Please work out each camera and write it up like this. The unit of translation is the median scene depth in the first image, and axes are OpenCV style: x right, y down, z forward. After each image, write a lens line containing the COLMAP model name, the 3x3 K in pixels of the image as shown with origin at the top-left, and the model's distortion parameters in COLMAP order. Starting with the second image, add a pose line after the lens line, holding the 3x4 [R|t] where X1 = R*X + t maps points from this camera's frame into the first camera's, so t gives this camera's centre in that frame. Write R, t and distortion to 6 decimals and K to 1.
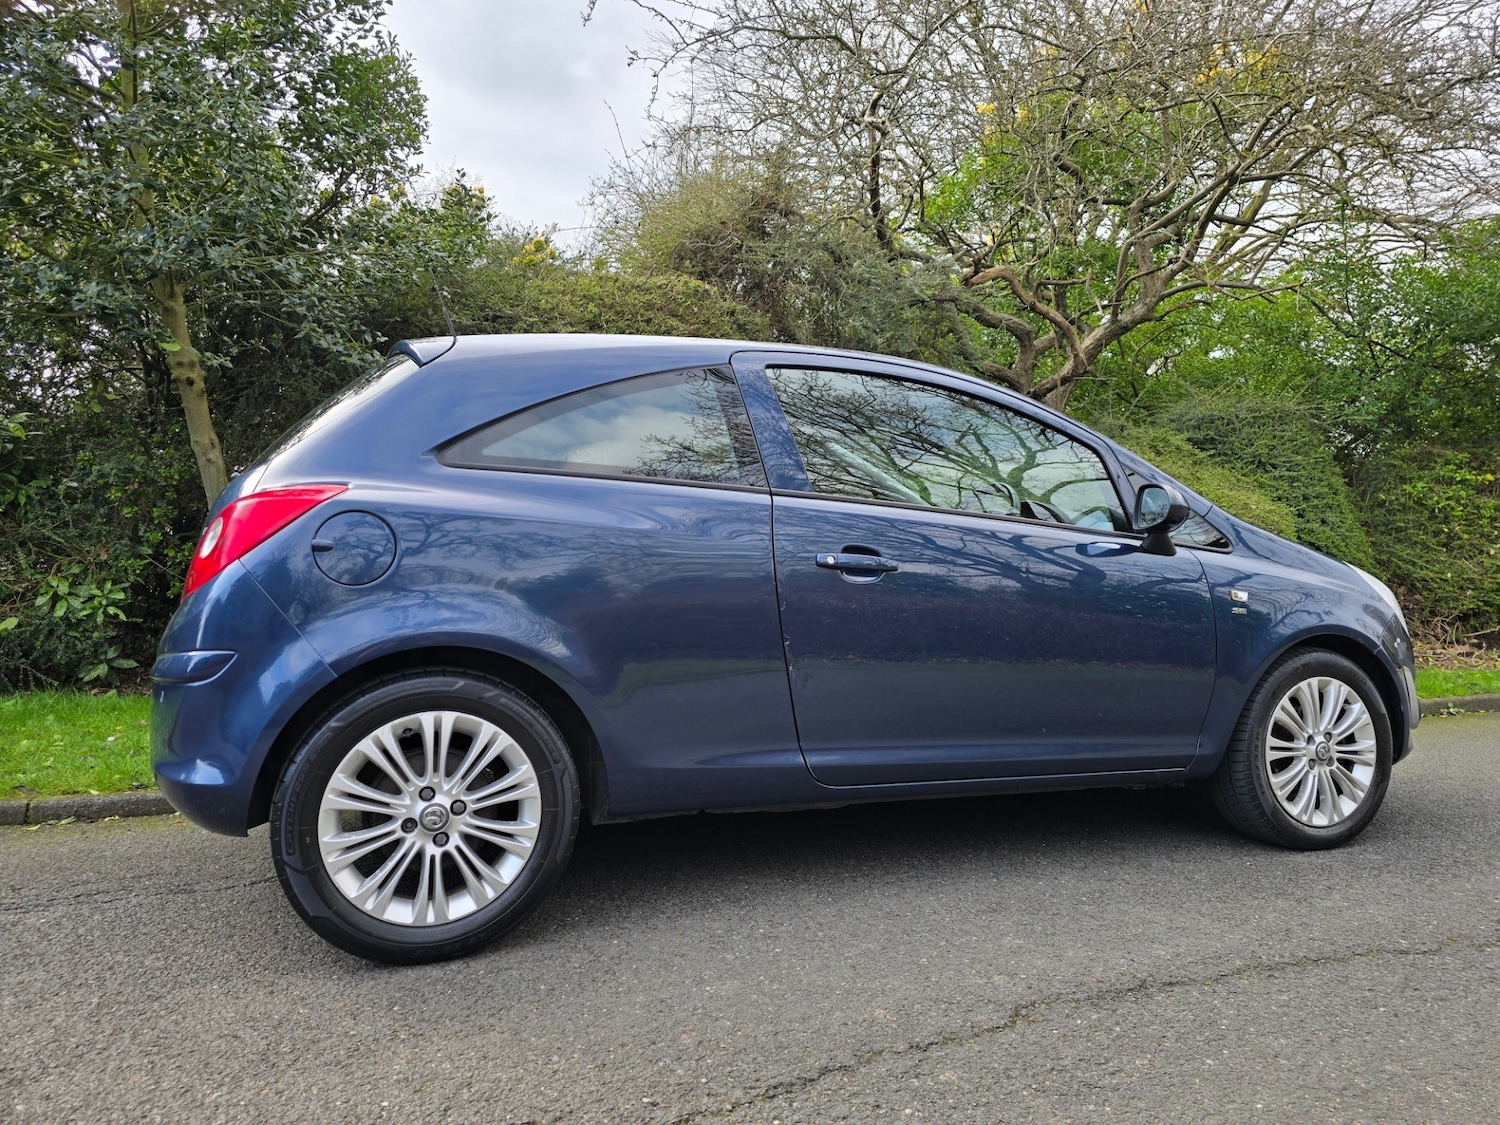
lens RADIAL K [[1020.1, 0, 758.4], [0, 1020.1, 563.2], [0, 0, 1]] dist [0.053457, -0.045782]
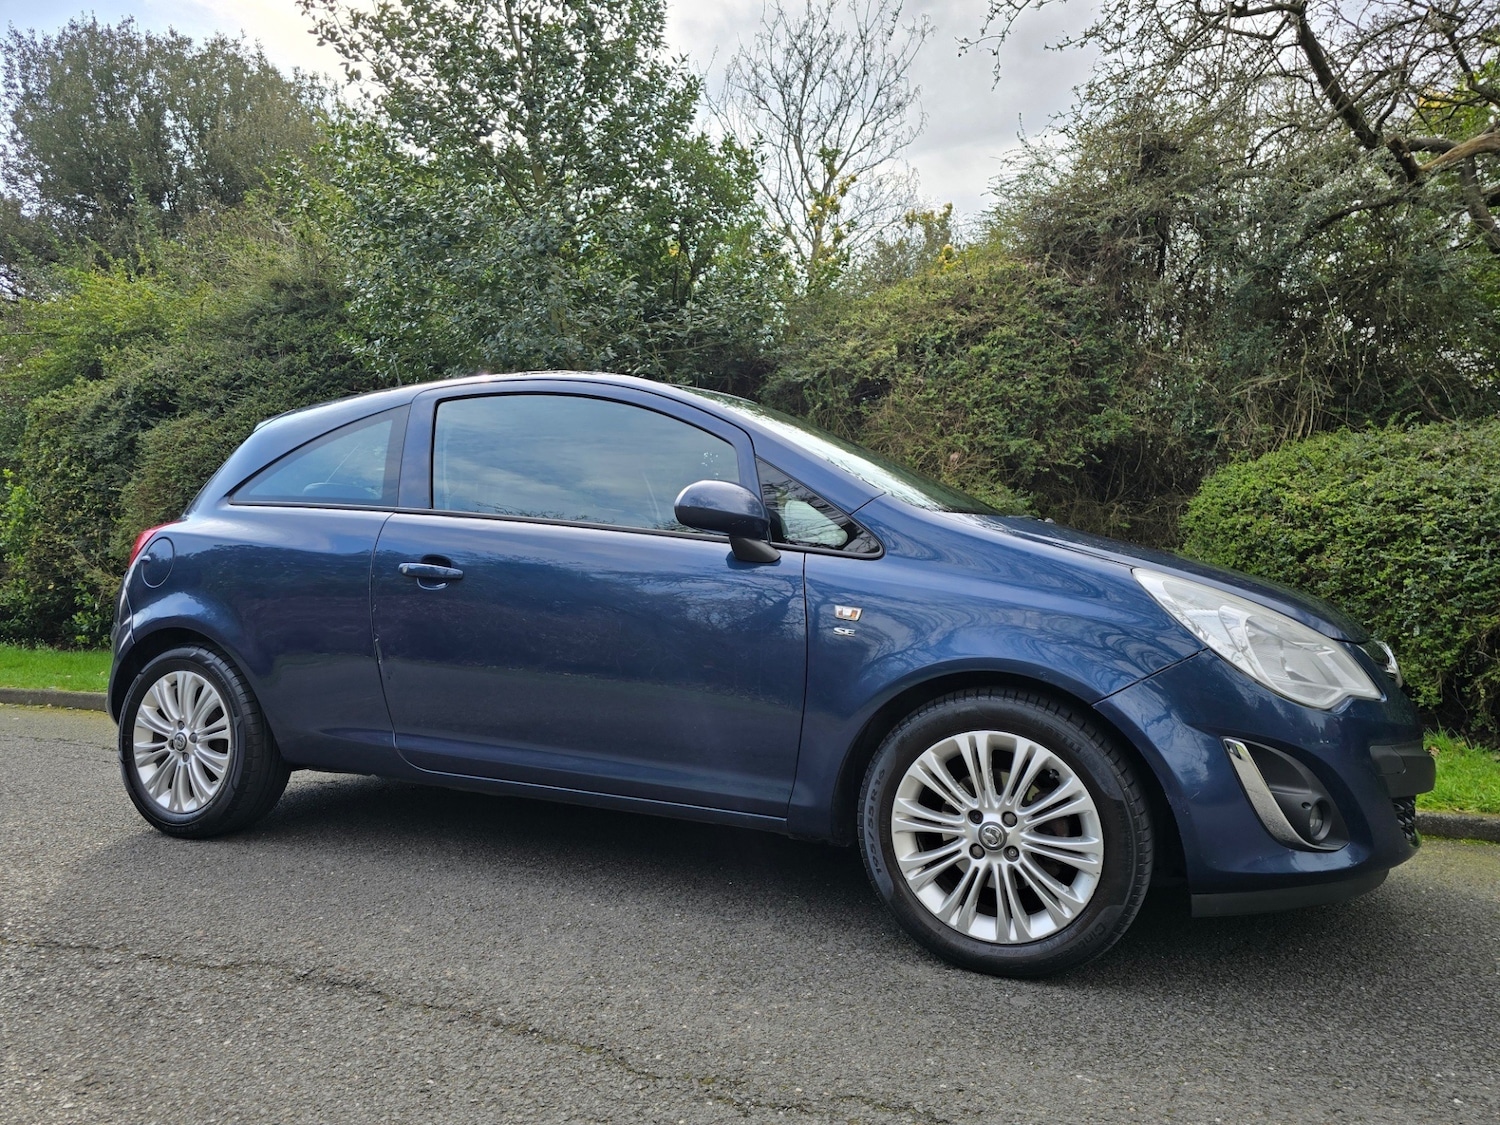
lens RADIAL K [[1020.1, 0, 739.8], [0, 1020.1, 564.8], [0, 0, 1]] dist [0.053457, -0.045782]
pose [[0.690976, -0.002760, -0.722872, 1.040602], [0.002117, 0.999996, -0.001794, -0.004454], [0.722874, -0.000291, 0.690980, 0.427936]]
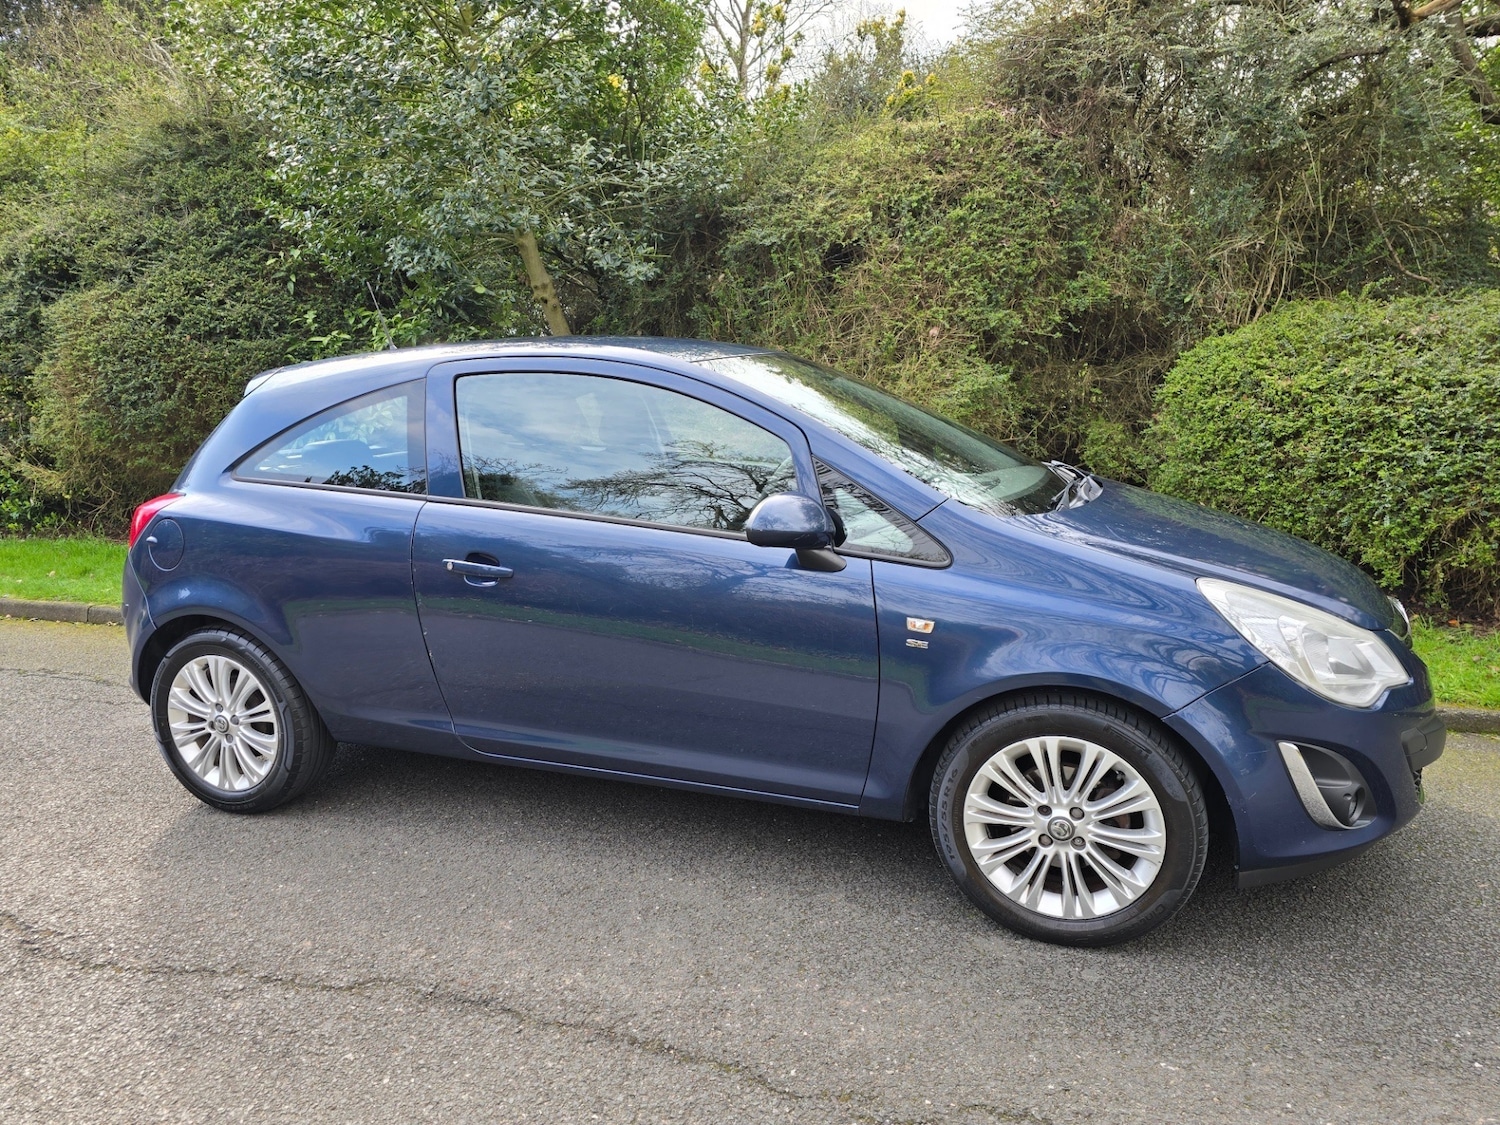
lens RADIAL K [[1020.1, 0, 737.0], [0, 1020.1, 564.6], [0, 0, 1]] dist [0.053457, -0.045782]
pose [[0.746674, 0.104247, -0.656971, 0.944235], [0.041806, 0.978337, 0.202755, -0.198027], [0.663876, -0.178857, 0.726140, 0.348285]]
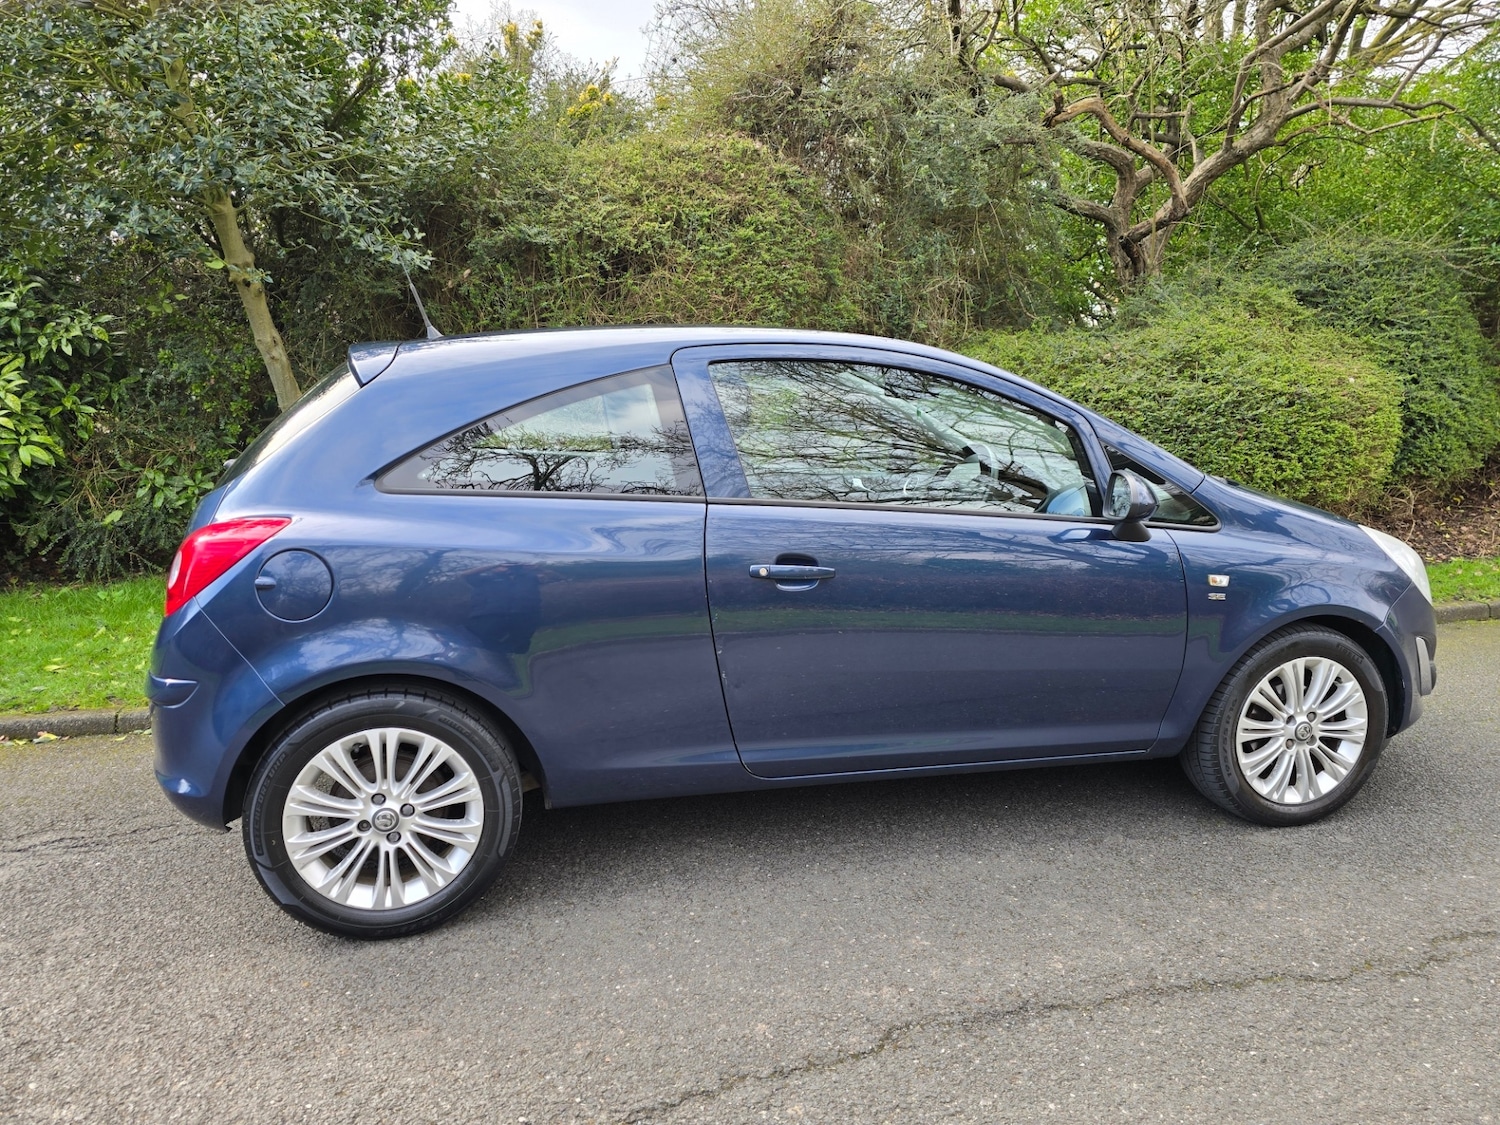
lens RADIAL K [[1020.1, 0, 743.8], [0, 1020.1, 556.9], [0, 0, 1]] dist [0.053457, -0.045782]
pose [[0.990819, 0.015902, -0.134256, 0.168483], [0.010080, 0.981606, 0.190651, -0.189081], [0.134819, -0.190254, 0.972434, 0.014721]]
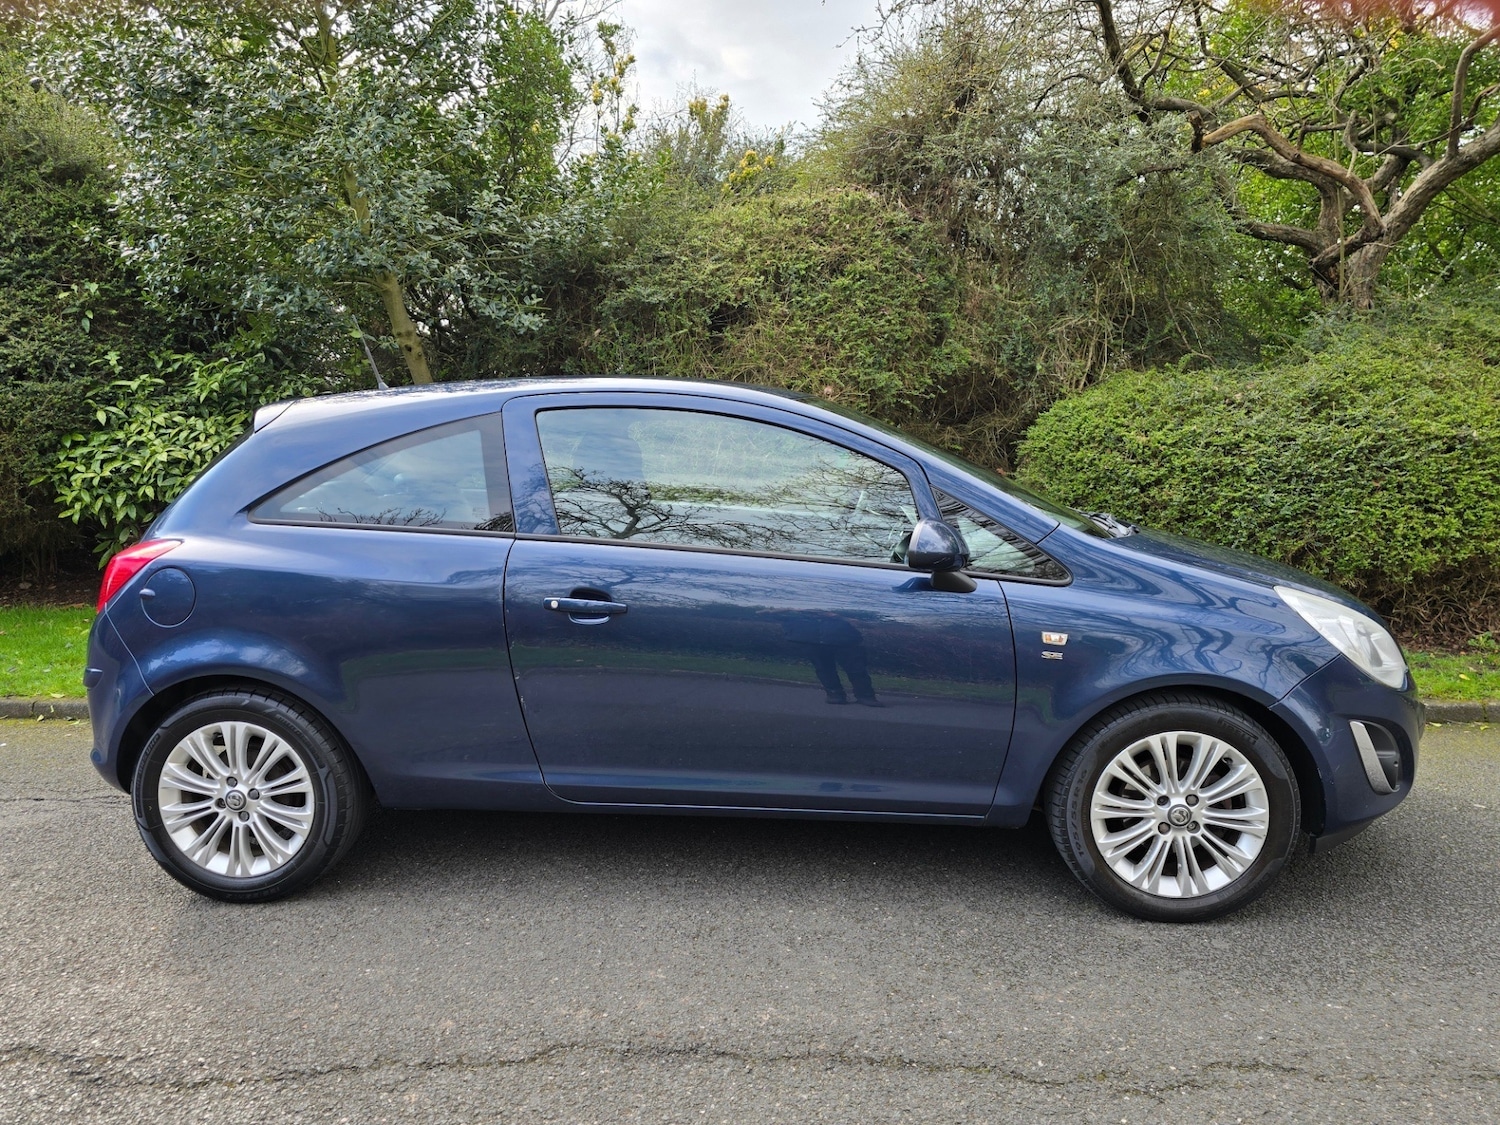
lens RADIAL K [[1020.1, 0, 742.4], [0, 1020.1, 563.2], [0, 0, 1]] dist [0.053457, -0.045782]
pose [[0.900943, 0.042287, -0.431873, 0.644072], [0.023844, 0.988913, 0.146570, -0.179728], [0.433282, -0.142349, 0.889946, 0.115219]]
